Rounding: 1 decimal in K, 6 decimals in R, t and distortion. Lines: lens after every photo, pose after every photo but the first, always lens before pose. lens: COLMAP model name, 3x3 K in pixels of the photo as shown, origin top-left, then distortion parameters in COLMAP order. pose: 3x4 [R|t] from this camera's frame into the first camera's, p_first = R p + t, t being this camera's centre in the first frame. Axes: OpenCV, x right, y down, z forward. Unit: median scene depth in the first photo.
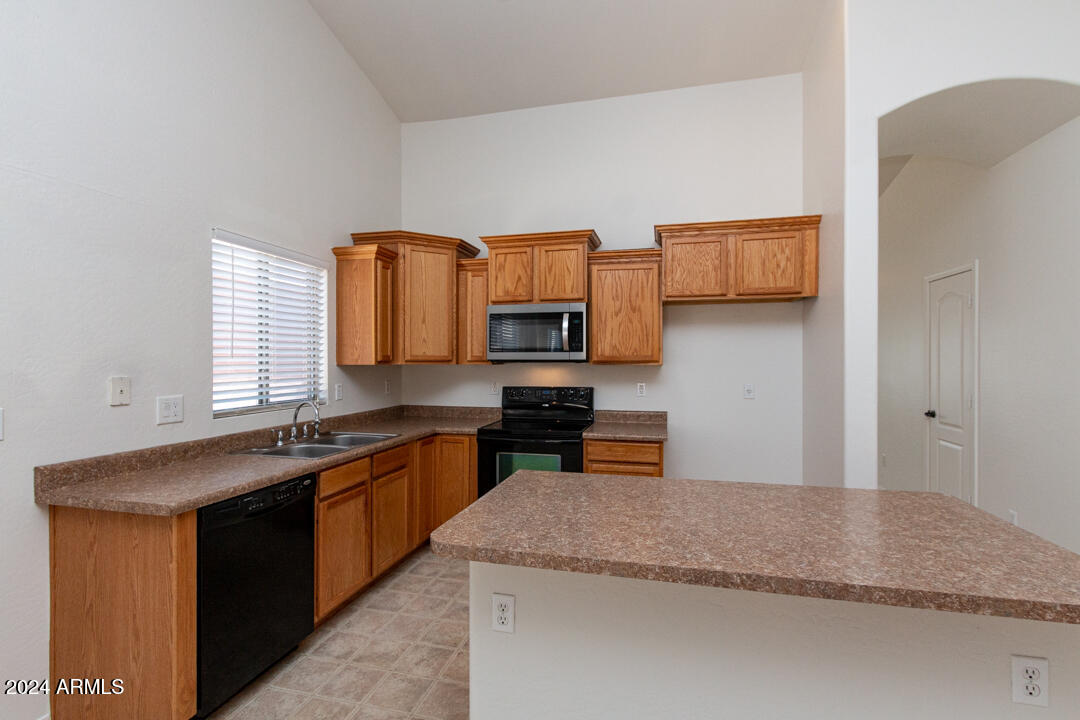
lens RADIAL K [[492.8, 0, 538.8], [0, 492.8, 363.2], [0, 0, 1]] dist [0.003021, -0.000050]
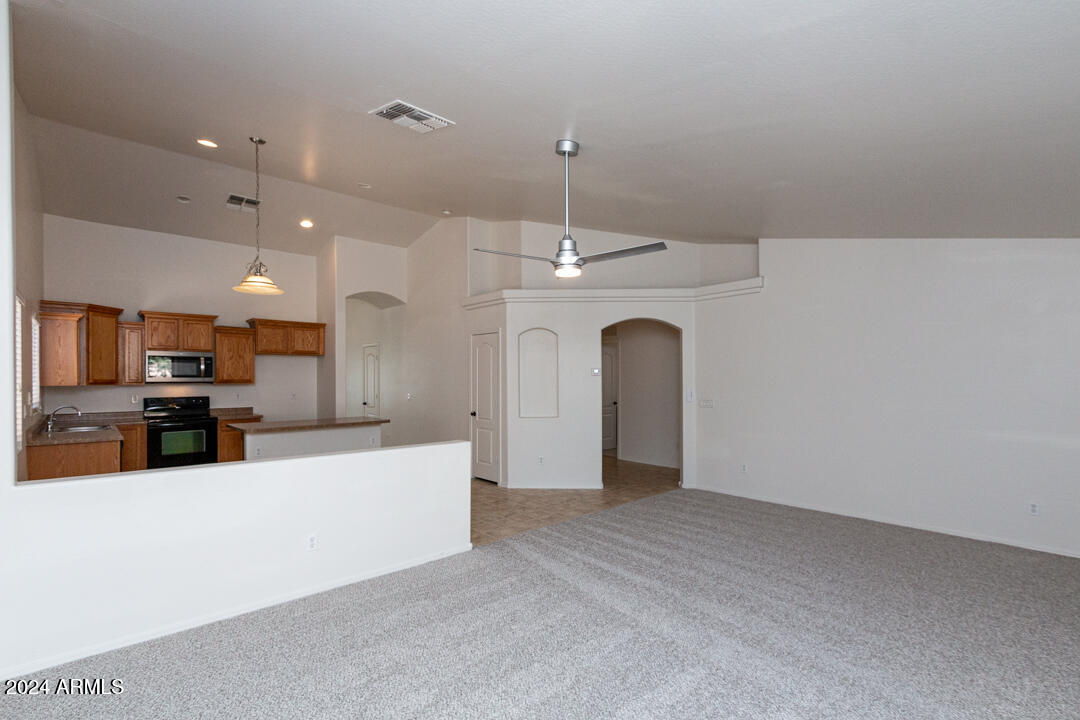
lens RADIAL K [[492.8, 0, 543.5], [0, 492.8, 376.7], [0, 0, 1]] dist [0.003021, -0.000050]
pose [[0.543375, 0.000179, 0.839490, -0.873529], [0.007574, 0.999958, -0.005115, -0.006516], [-0.839456, 0.009137, 0.543351, -1.212335]]
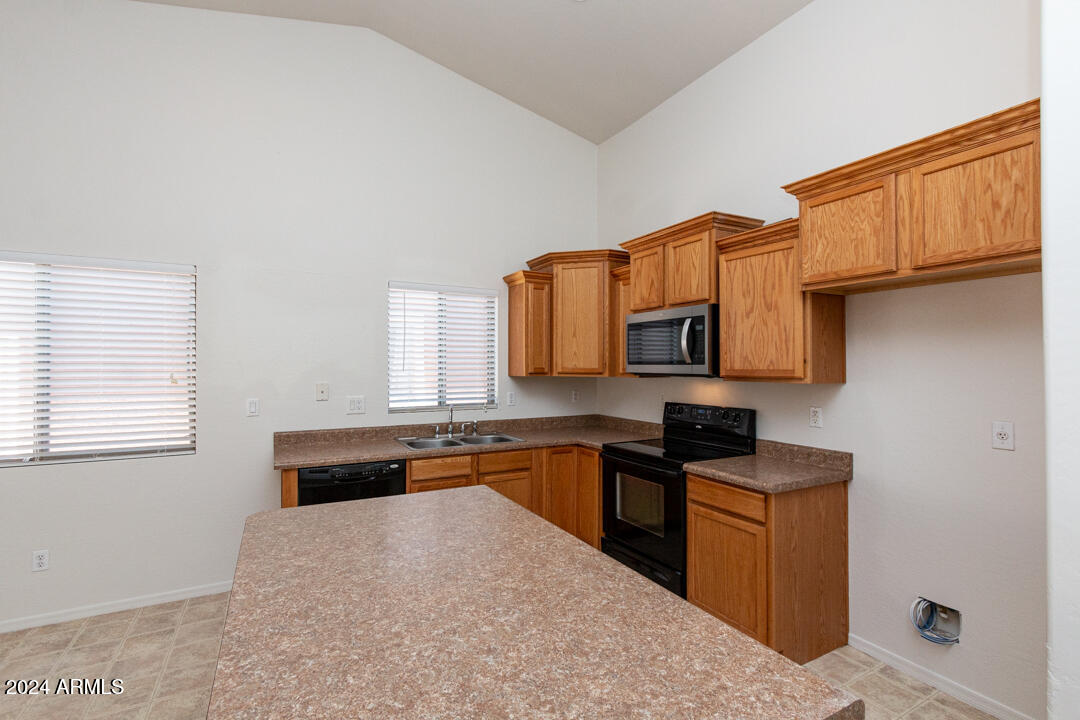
lens RADIAL K [[492.8, 0, 533.0], [0, 492.8, 361.5], [0, 0, 1]] dist [0.003021, -0.000050]
pose [[0.671369, -0.003596, -0.741114, 0.517382], [-0.004302, 0.999952, -0.008749, -0.020777], [0.741111, 0.009062, 0.671322, 0.258052]]
